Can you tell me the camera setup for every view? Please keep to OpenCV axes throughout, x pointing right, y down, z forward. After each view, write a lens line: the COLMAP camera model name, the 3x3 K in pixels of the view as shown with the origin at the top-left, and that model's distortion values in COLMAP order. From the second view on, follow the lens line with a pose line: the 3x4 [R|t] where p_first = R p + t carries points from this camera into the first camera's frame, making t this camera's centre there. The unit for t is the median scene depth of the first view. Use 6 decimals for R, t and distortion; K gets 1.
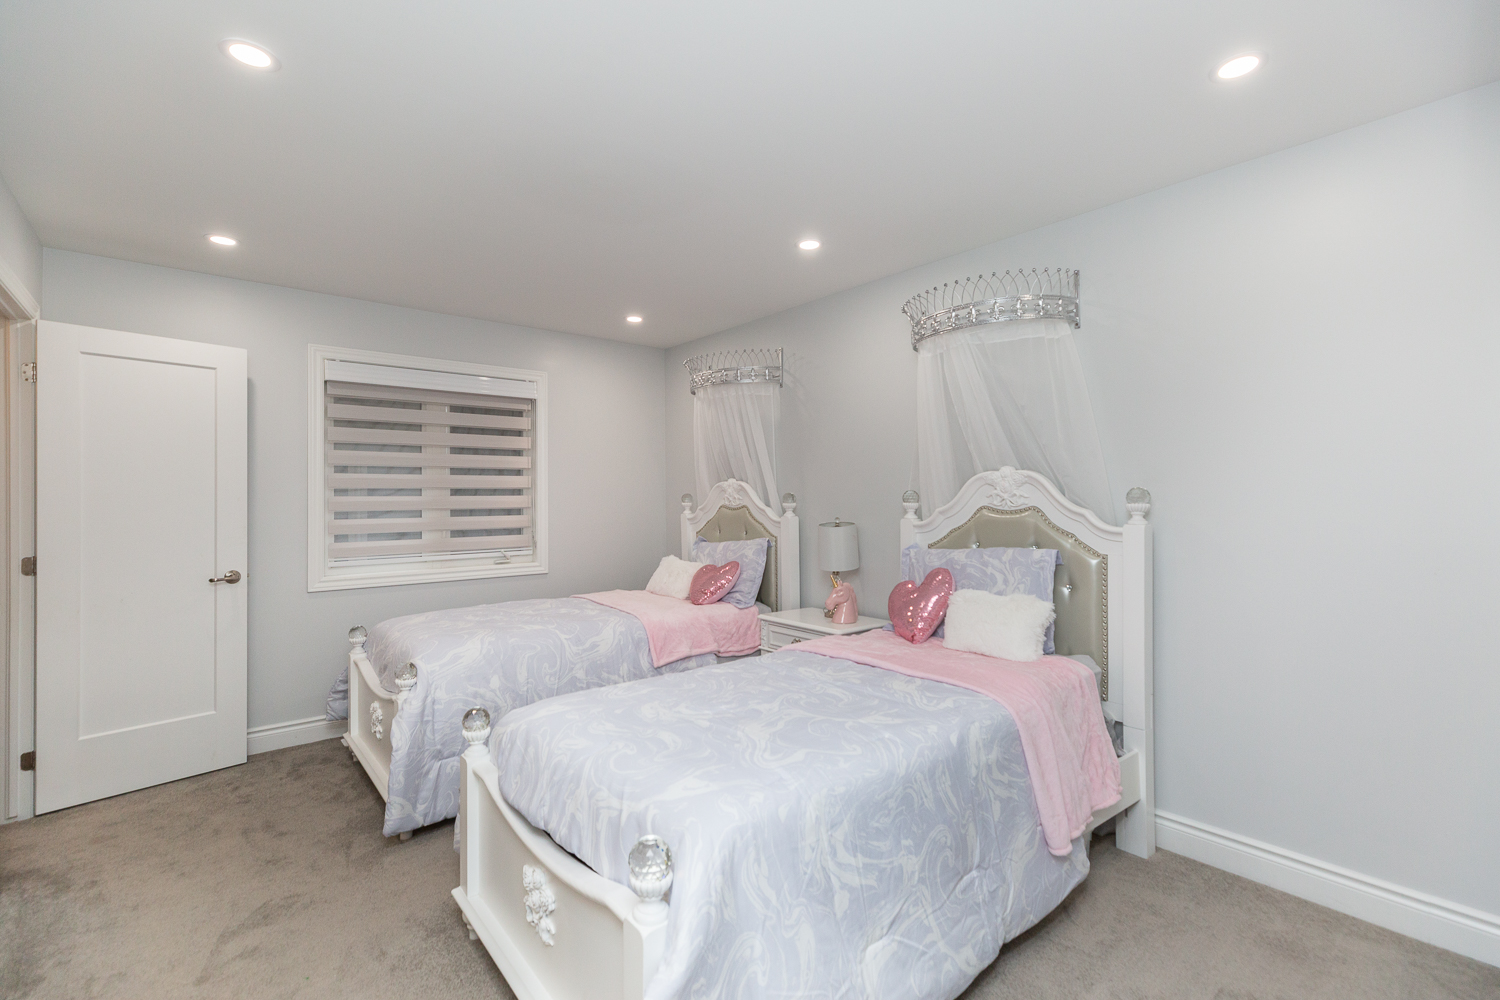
lens RADIAL K [[660.1, 0, 750.0], [0, 660.1, 500.0], [0, 0, 1]] dist [-0.002002, -0.000304]
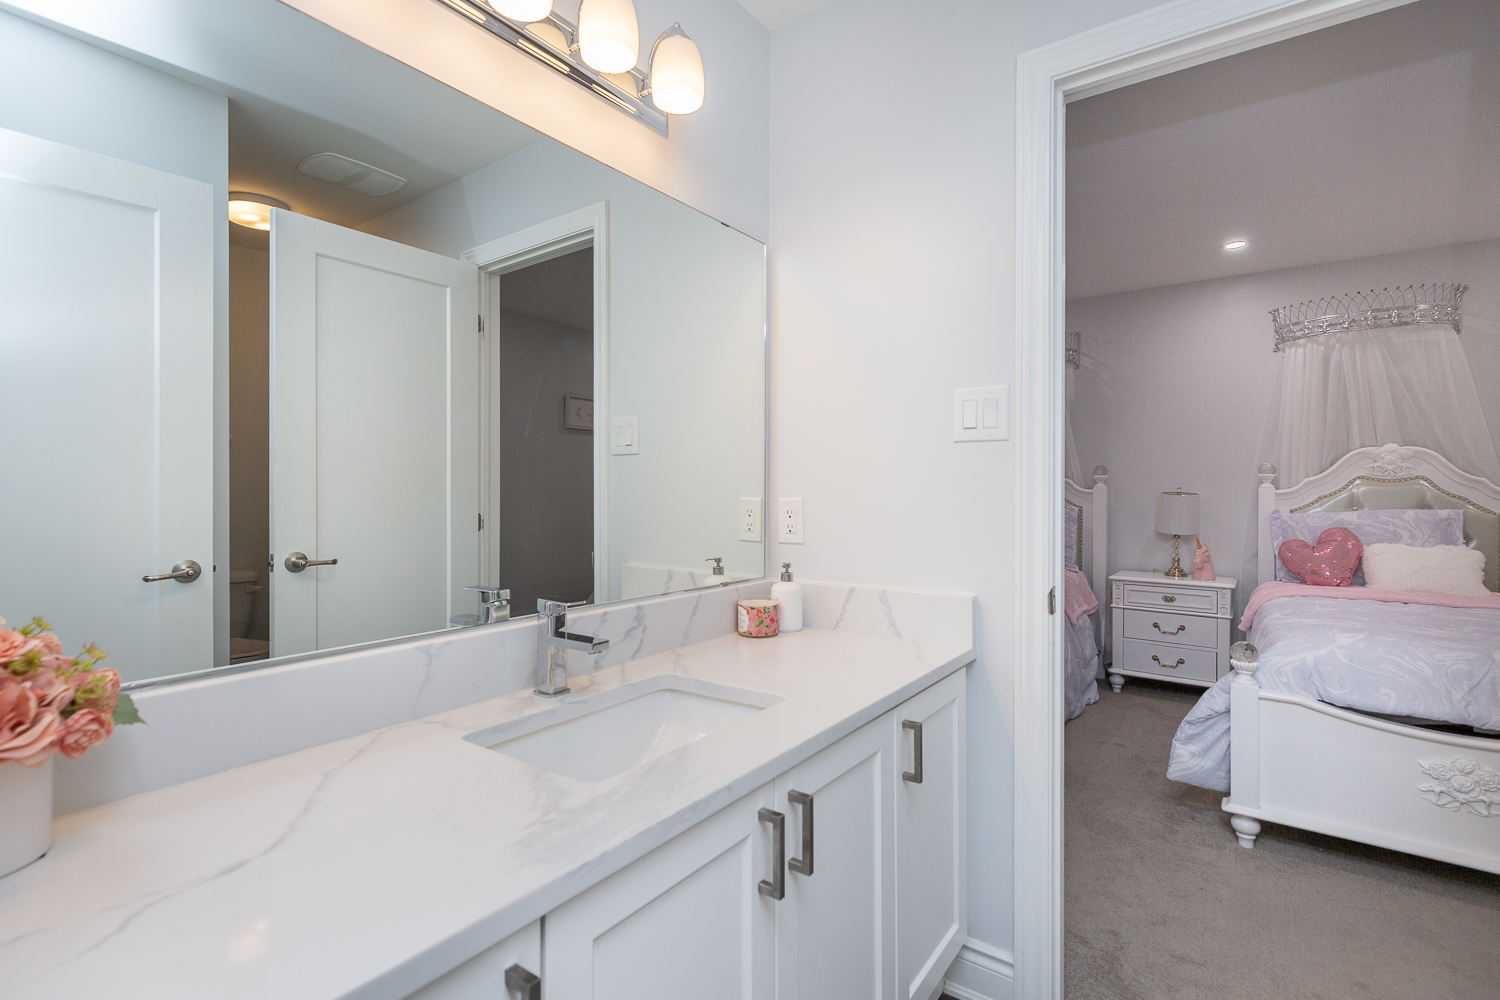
lens RADIAL K [[689.0, 0, 723.3], [0, 689.0, 487.2], [0, 0, 1]] dist [-0.000395, -0.000323]
pose [[0.973168, -0.002240, 0.230085, -1.102689], [-0.000057, 0.999950, 0.009976, 0.017856], [-0.230096, -0.009722, 0.973119, 0.046396]]
